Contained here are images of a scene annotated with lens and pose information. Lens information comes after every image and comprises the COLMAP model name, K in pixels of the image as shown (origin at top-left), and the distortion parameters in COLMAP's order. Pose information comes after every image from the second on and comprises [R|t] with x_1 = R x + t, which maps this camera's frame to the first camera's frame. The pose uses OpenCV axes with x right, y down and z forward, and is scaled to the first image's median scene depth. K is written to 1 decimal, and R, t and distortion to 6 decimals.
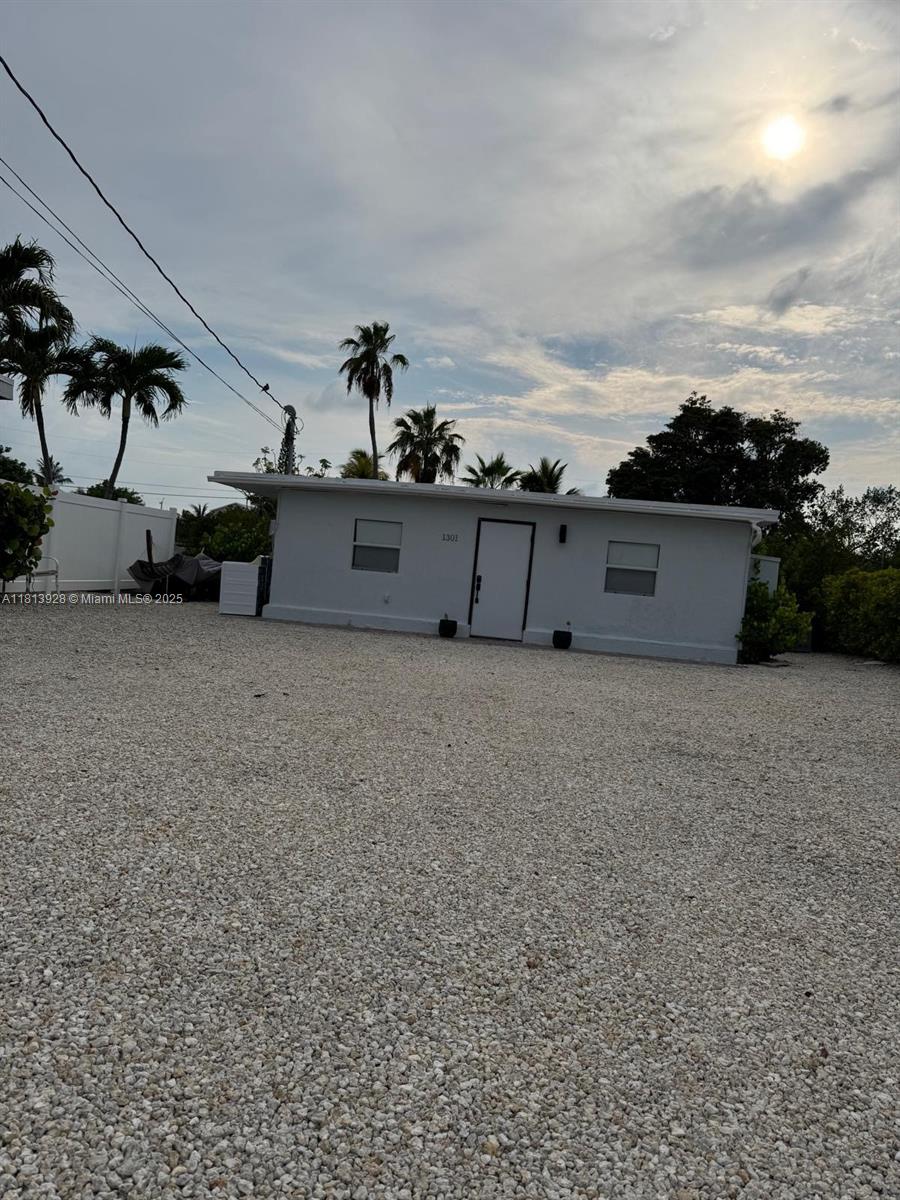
lens RADIAL K [[841.9, 0, 450.0], [0, 841.9, 600.0], [0, 0, 1]] dist [0.096455, -0.148348]
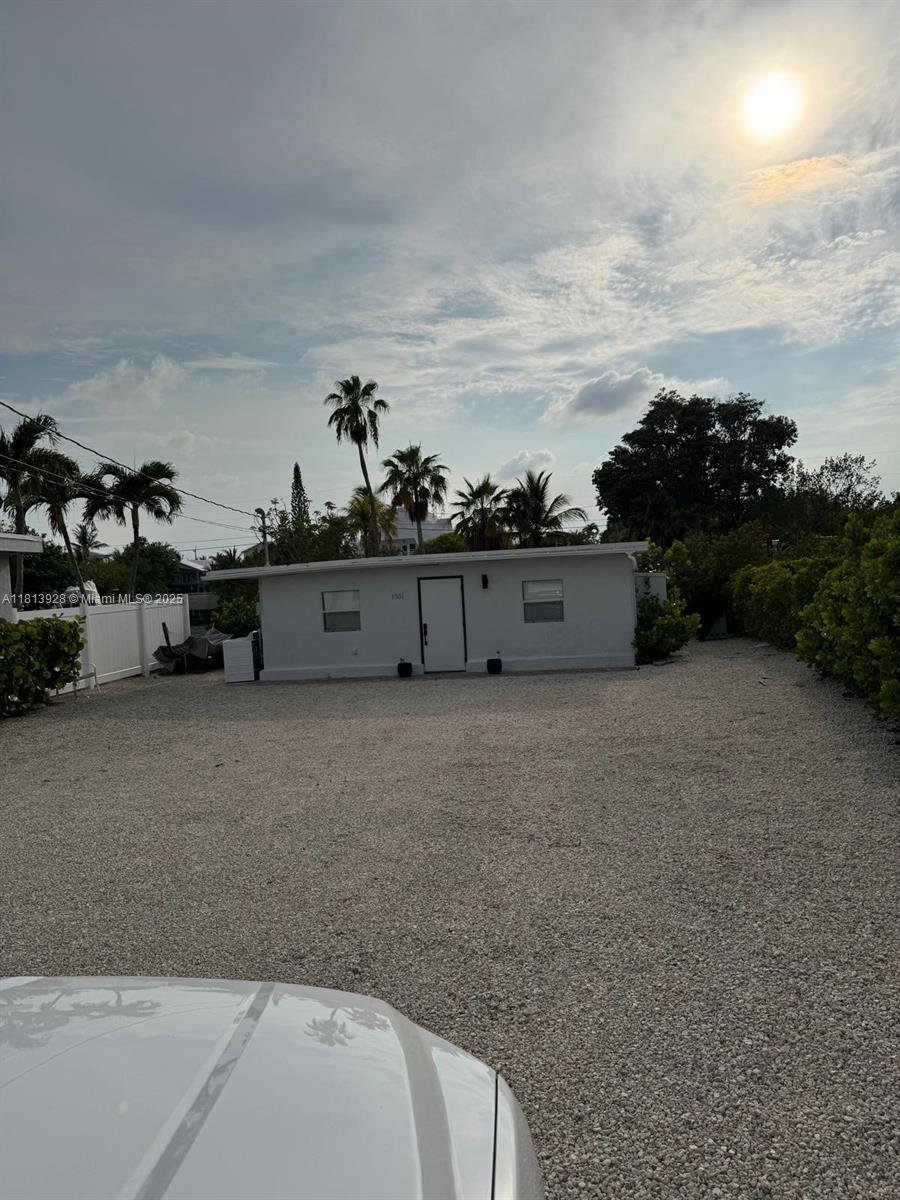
lens RADIAL K [[833.2, 0, 450.0], [0, 833.2, 600.0], [0, 0, 1]] dist [0.107271, -0.207334]
pose [[0.988227, -0.146491, -0.044140, 0.052333], [0.146299, 0.989211, -0.007564, -0.019497], [0.044772, 0.001017, 0.998997, -0.092424]]
